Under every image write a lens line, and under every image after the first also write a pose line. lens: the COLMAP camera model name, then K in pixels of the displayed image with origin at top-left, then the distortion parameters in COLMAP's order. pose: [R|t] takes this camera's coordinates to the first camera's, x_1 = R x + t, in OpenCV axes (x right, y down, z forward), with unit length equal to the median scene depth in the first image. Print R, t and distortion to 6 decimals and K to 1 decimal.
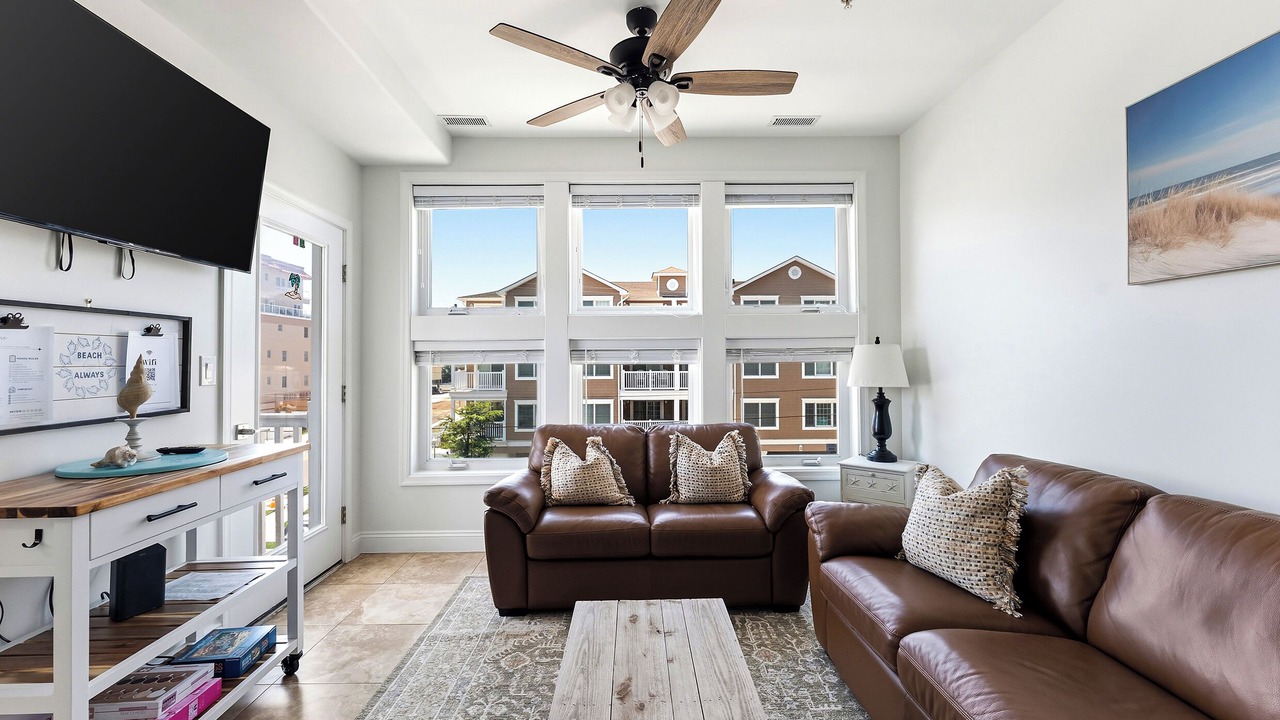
lens RADIAL K [[517.4, 0, 646.1], [0, 517.4, 350.2], [0, 0, 1]] dist [-0.006123, -0.000790]
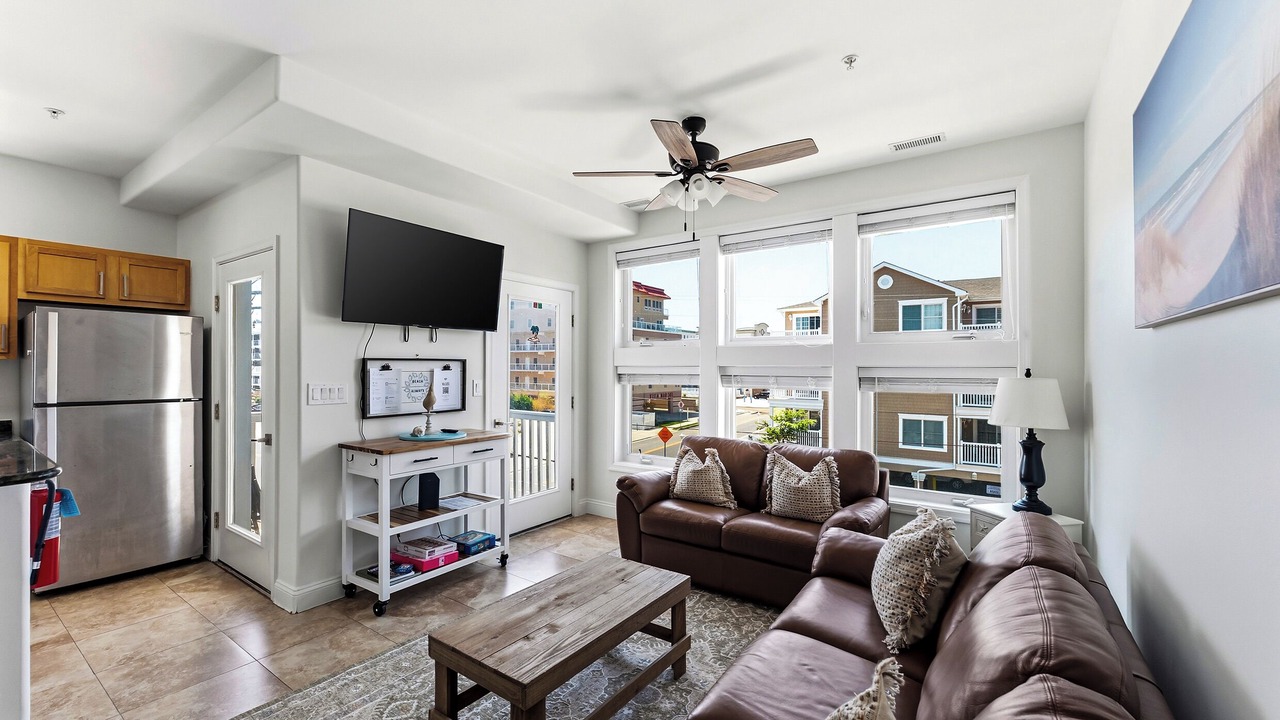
lens RADIAL K [[517.4, 0, 646.3], [0, 517.4, 366.0], [0, 0, 1]] dist [-0.006123, -0.000790]
pose [[0.812008, 0.010843, -0.583546, 0.566284], [-0.001799, 0.999869, 0.016076, -0.056255], [0.583644, -0.012004, 0.811921, -0.096712]]
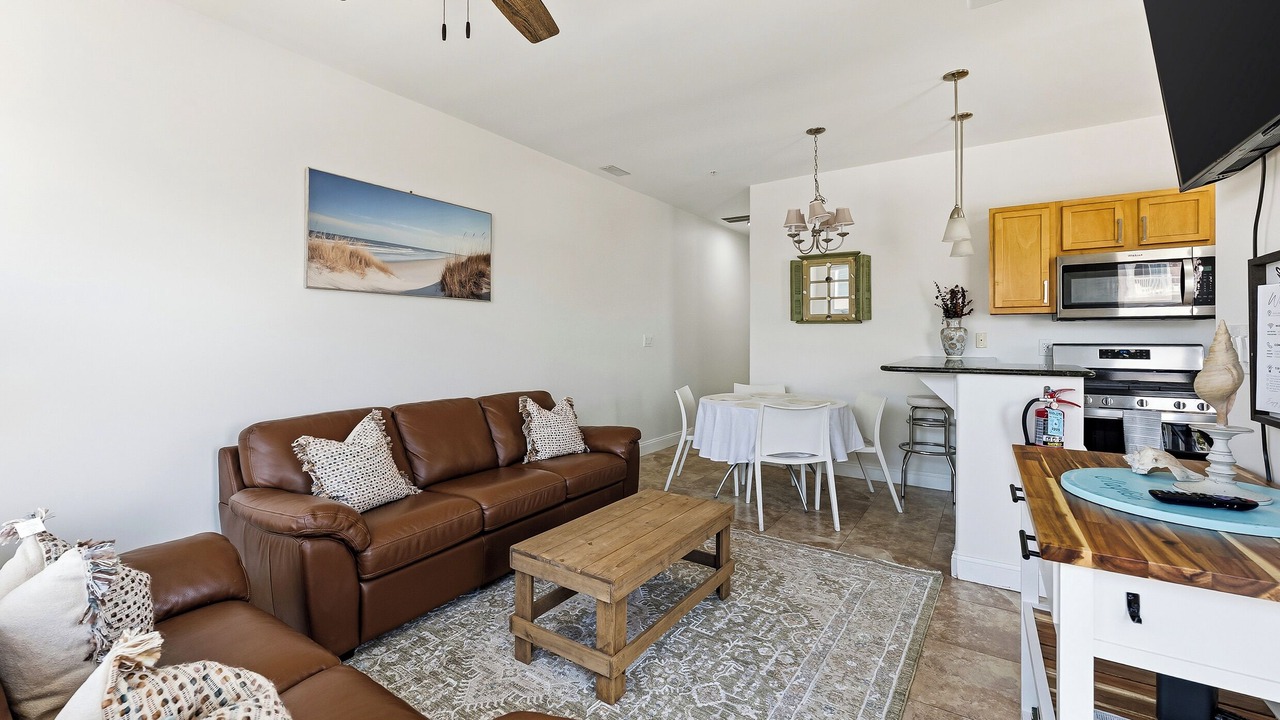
lens RADIAL K [[517.4, 0, 640.7], [0, 517.4, 336.1], [0, 0, 1]] dist [-0.006123, -0.000790]
pose [[-0.813839, 0.008136, 0.581034, -0.496934], [-0.004147, 0.999795, -0.019809, 0.026986], [-0.581076, -0.018531, -0.813638, 1.169030]]
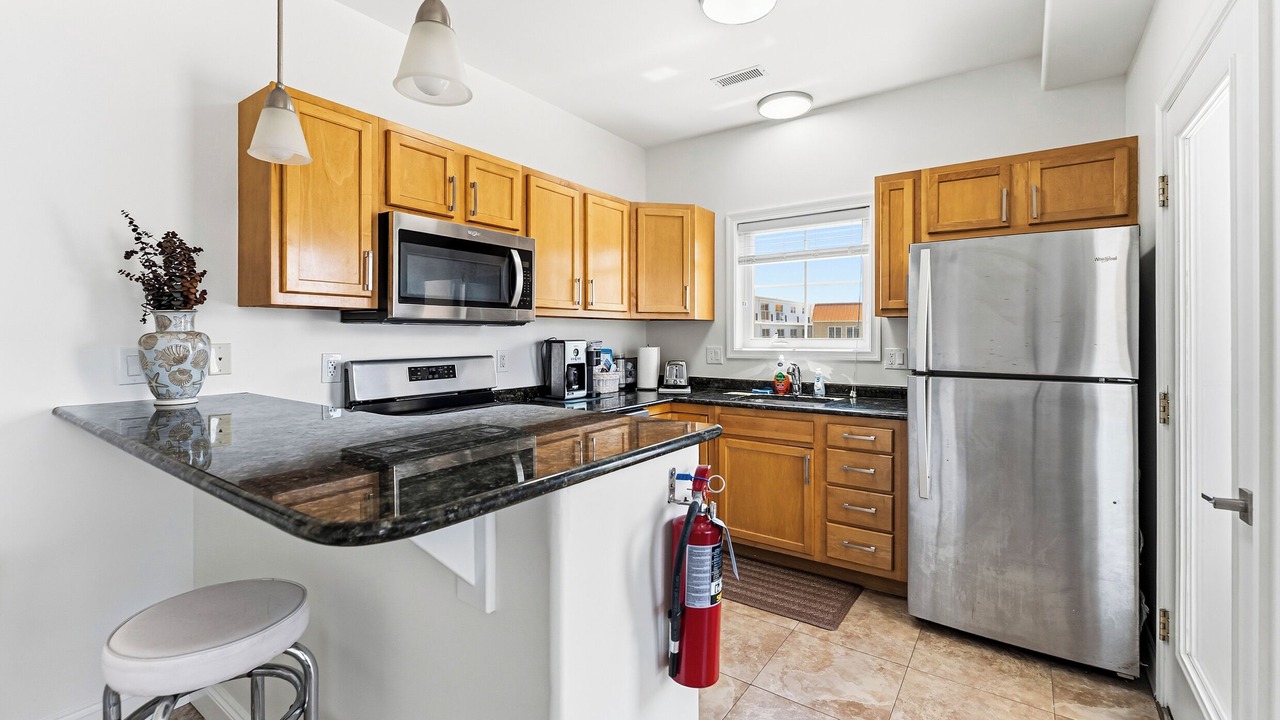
lens RADIAL K [[549.3, 0, 632.8], [0, 549.3, 335.2], [0, 0, 1]] dist [-0.006359, 0.000576]
pose [[-0.606303, 0.008581, -0.795187, -0.160068], [0.017270, 0.999848, -0.002378, -0.018033], [0.795046, -0.015175, -0.606359, 0.227808]]
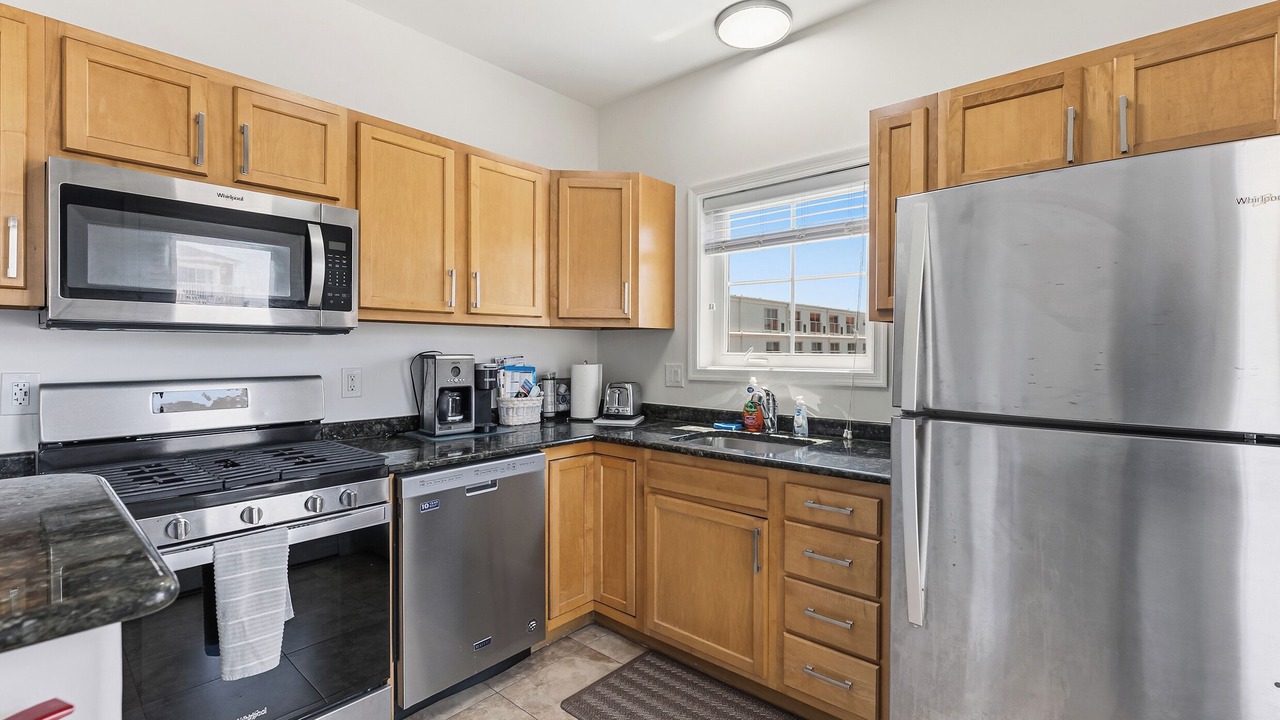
lens RADIAL K [[574.2, 0, 638.4], [0, 574.2, 350.9], [0, 0, 1]] dist [-0.000150, -0.000187]
pose [[-0.682240, 0.008536, -0.731079, -0.585962], [0.013089, 0.999914, -0.000541, -0.013777], [0.731011, -0.009938, -0.682293, 0.246268]]
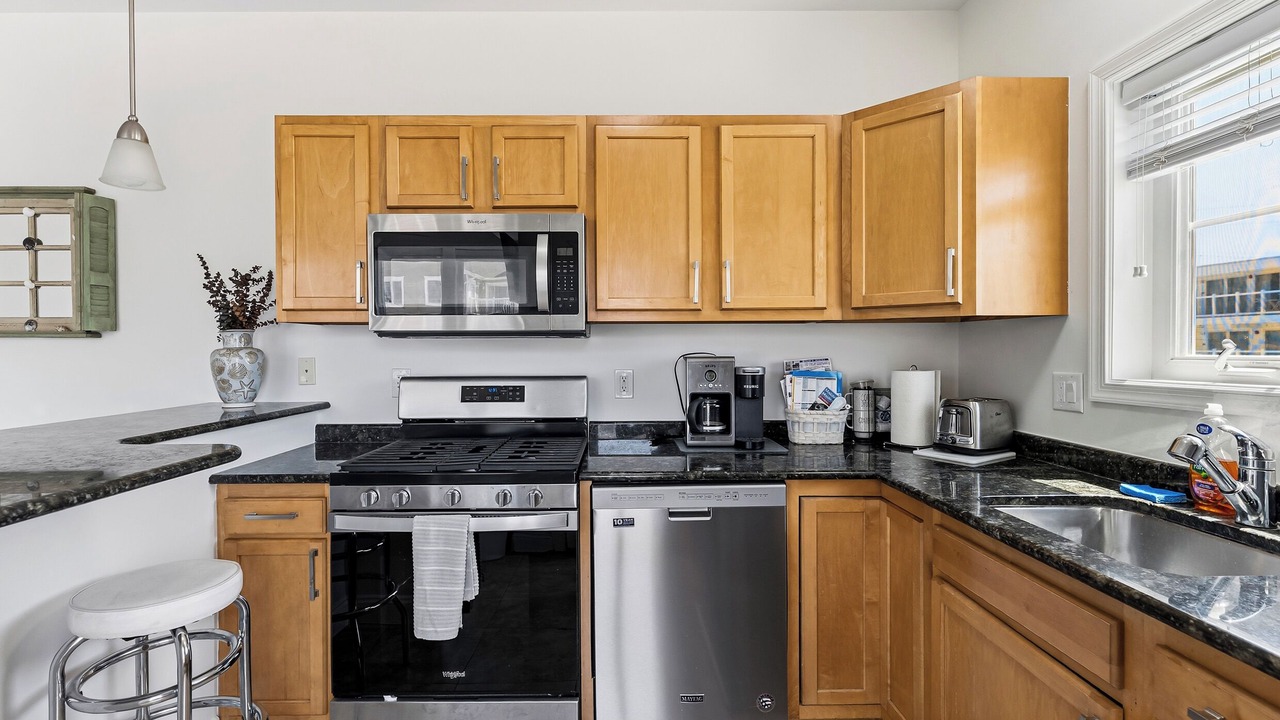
lens RADIAL K [[574.2, 0, 617.4], [0, 574.2, 353.0], [0, 0, 1]] dist [-0.000150, -0.000187]
pose [[-0.999689, 0.011838, 0.021937, -0.965365], [0.011653, 0.999895, -0.008560, -0.012017], [-0.022036, -0.008302, -0.999723, 0.219182]]
